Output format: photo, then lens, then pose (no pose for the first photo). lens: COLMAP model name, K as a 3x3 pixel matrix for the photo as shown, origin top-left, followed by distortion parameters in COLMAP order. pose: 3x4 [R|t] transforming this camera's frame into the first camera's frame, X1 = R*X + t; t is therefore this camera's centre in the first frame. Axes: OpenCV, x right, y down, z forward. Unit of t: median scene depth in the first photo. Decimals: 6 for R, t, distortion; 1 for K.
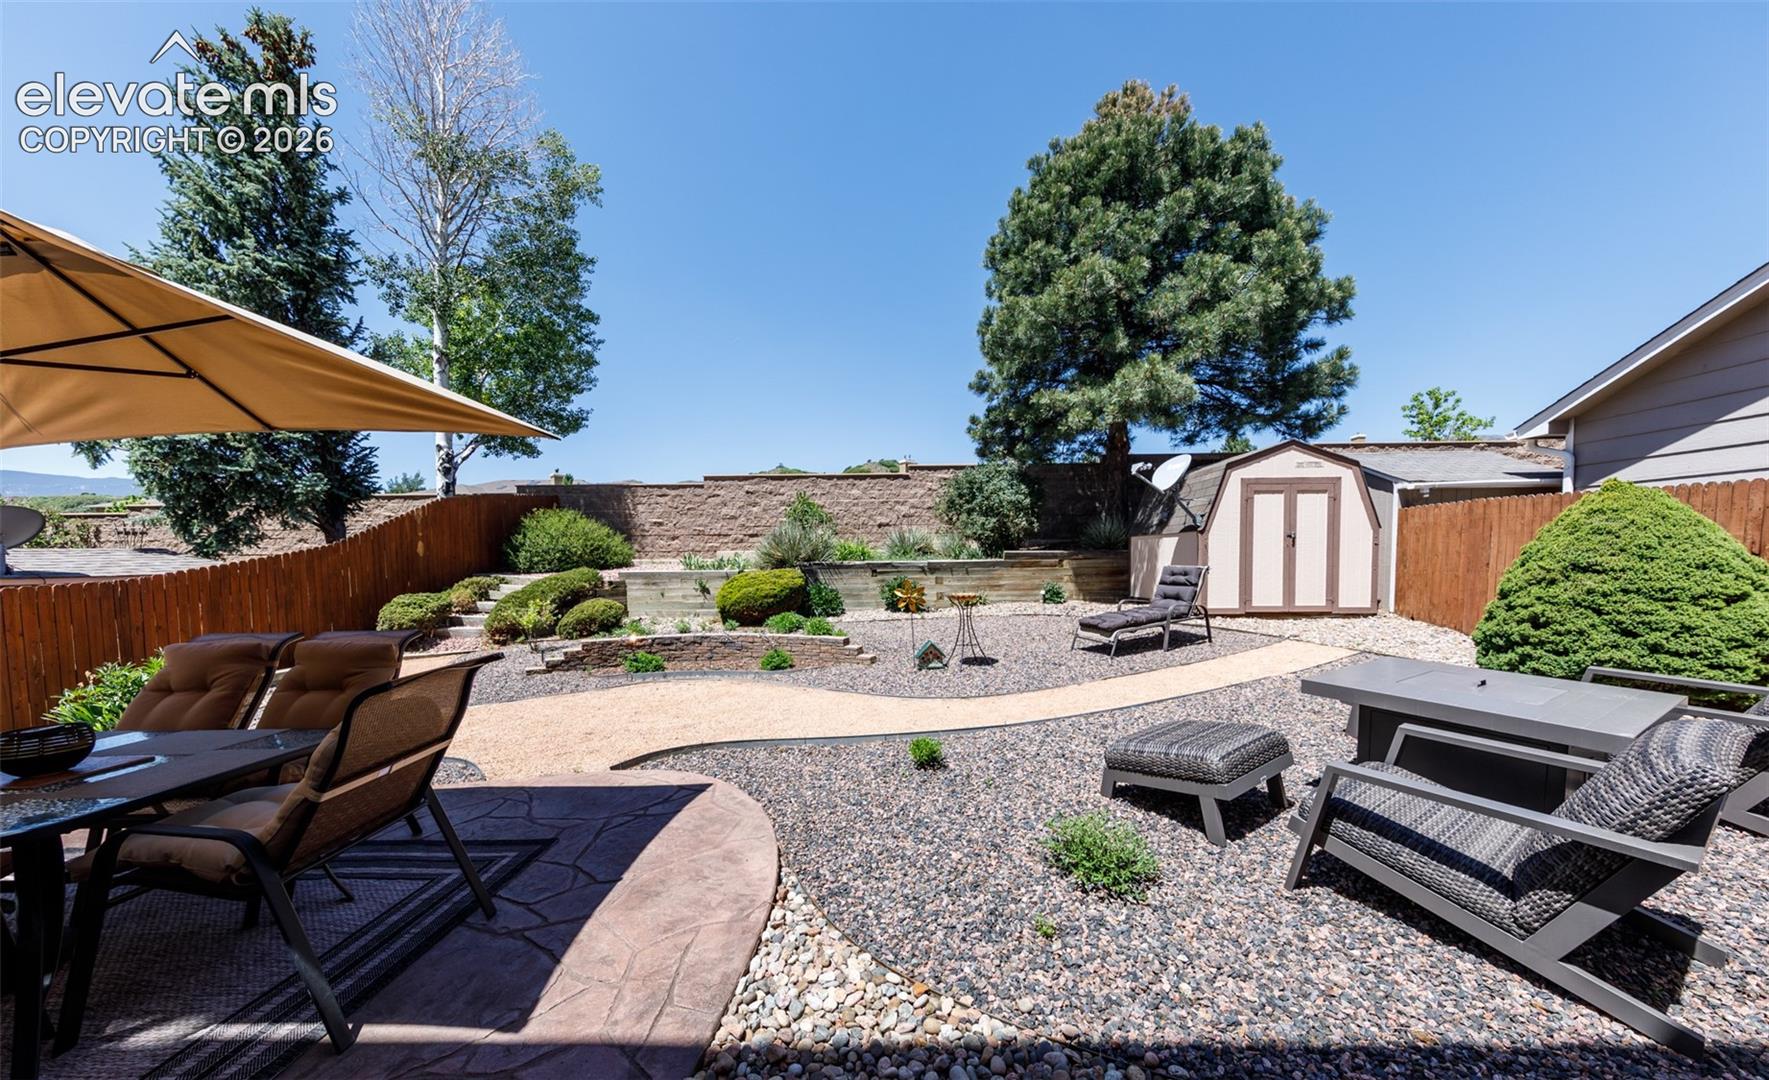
lens RADIAL K [[568.3, 0, 879.8], [0, 568.3, 581.3], [0, 0, 1]] dist [0.007448, -0.000715]
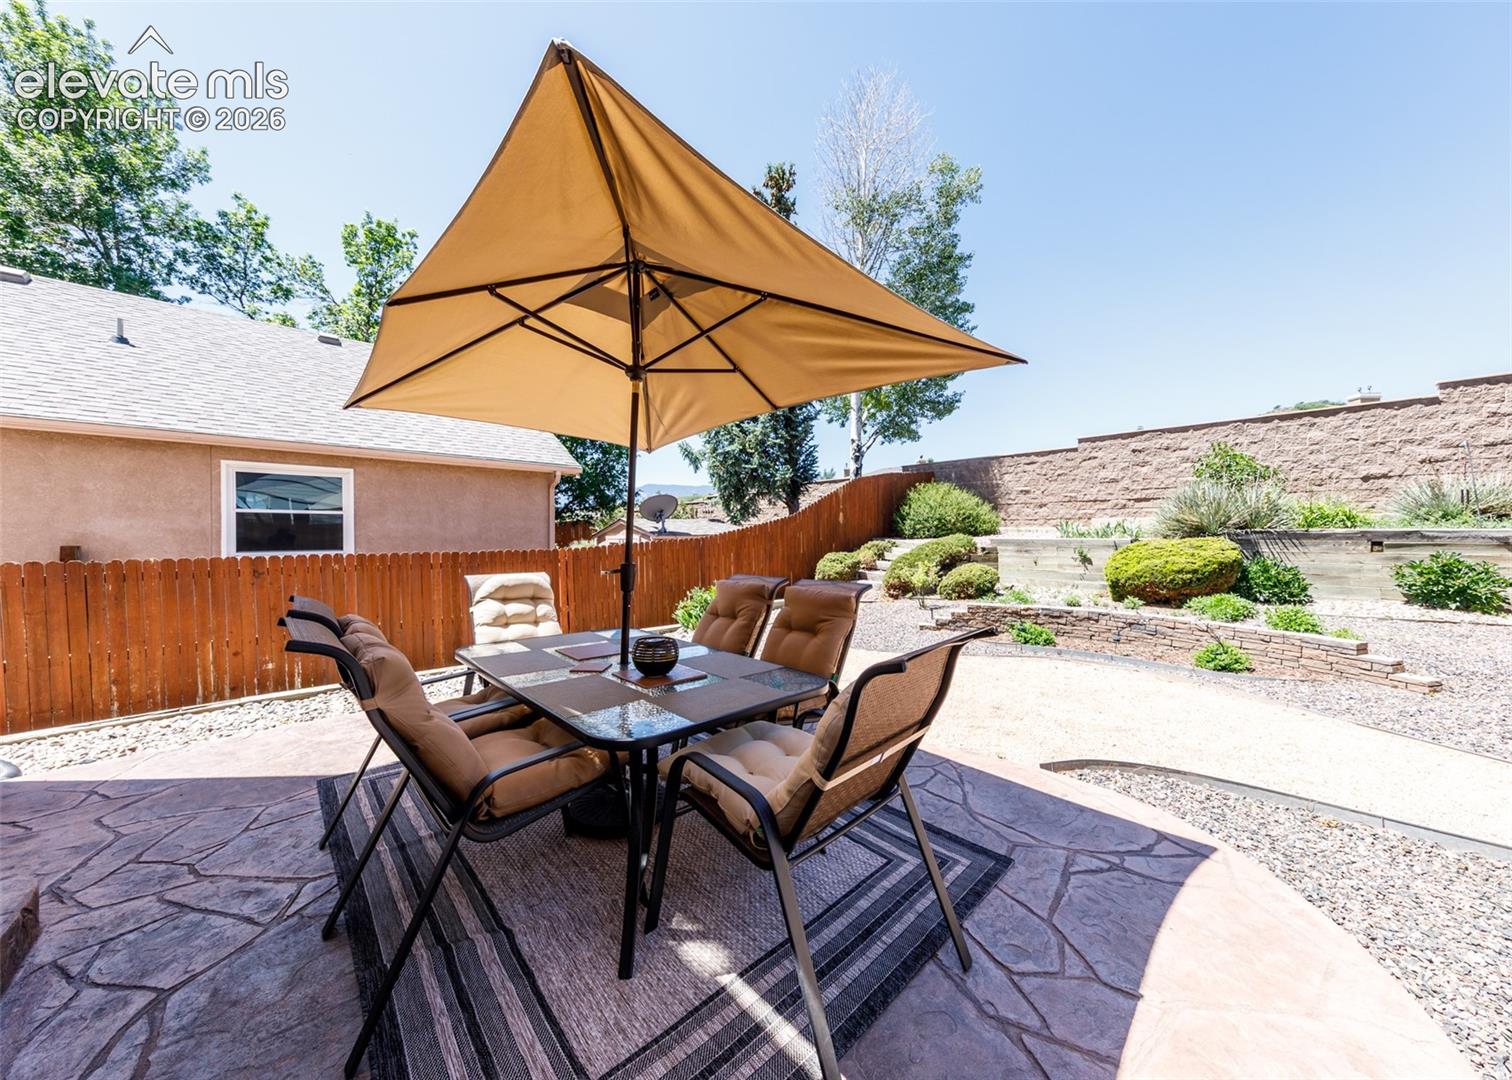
lens RADIAL K [[526.3, 0, 754.9], [0, 526.3, 537.5], [0, 0, 1]] dist [0.008715, -0.001448]
pose [[0.677393, 0.014389, -0.735481, -0.047234], [-0.030696, 0.999491, -0.008716, 0.003179], [0.734981, 0.028480, 0.677489, 0.038614]]
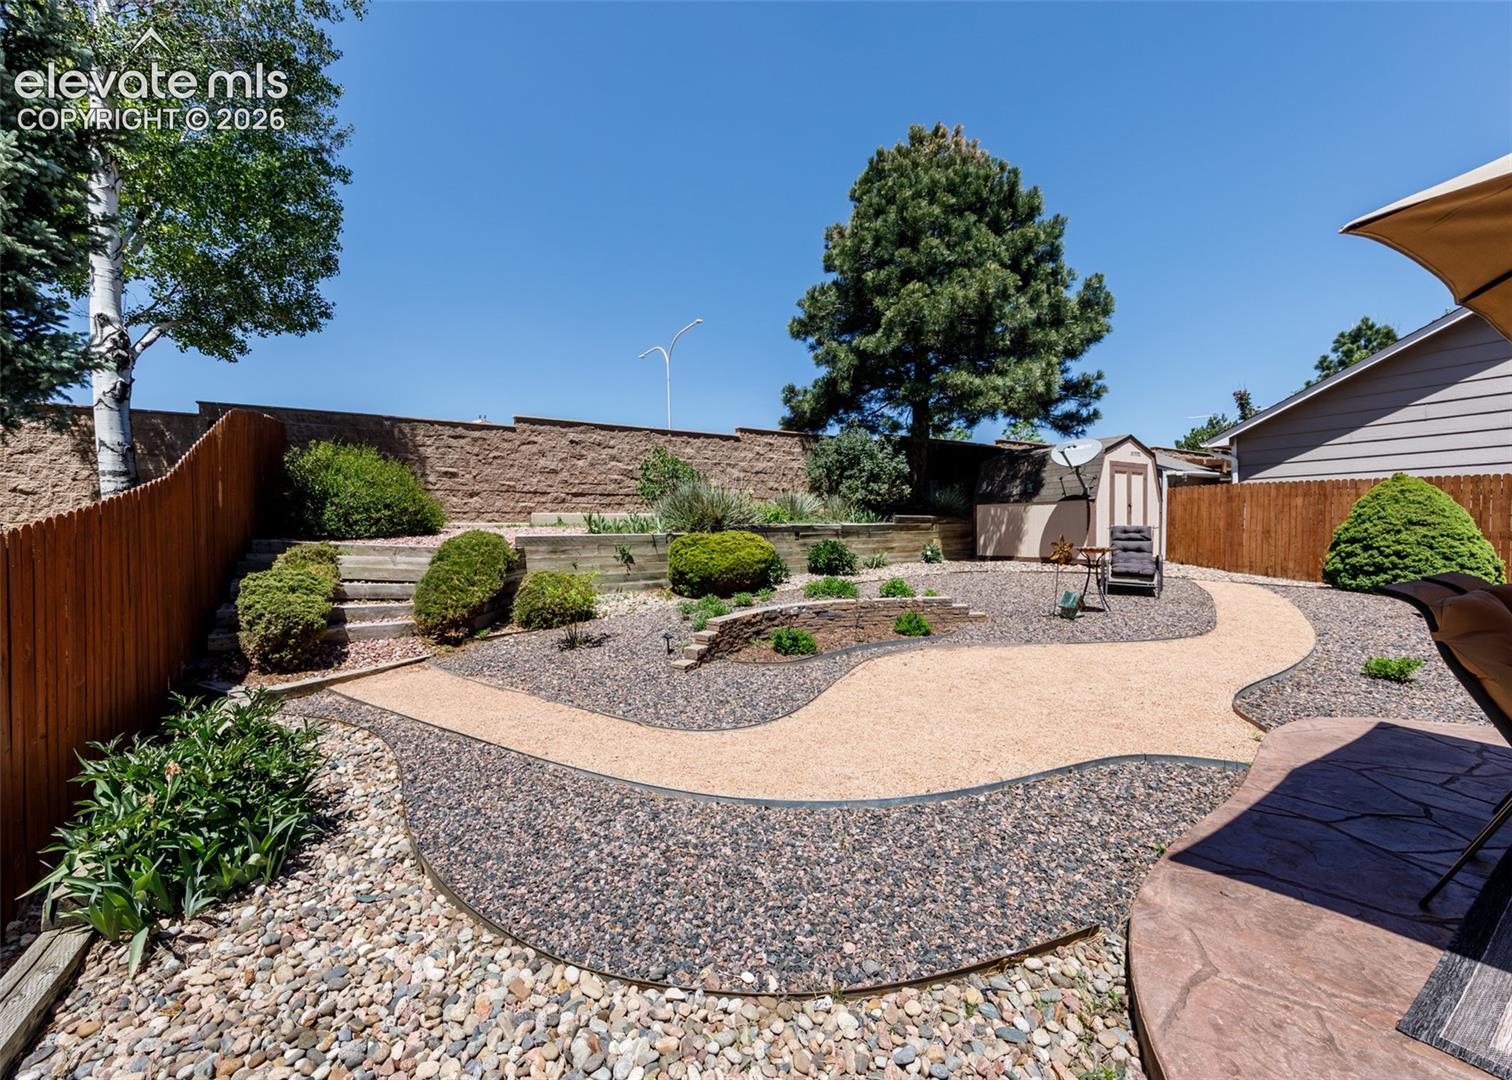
lens RADIAL K [[589.8, 0, 691.6], [0, 589.8, 537.7], [0, 0, 1]] dist [0.007310, -0.000440]
pose [[0.860741, -0.003782, 0.509029, -0.894463], [0.020751, 0.999402, -0.027664, 0.014721], [-0.508620, 0.034375, 0.860305, 0.322246]]
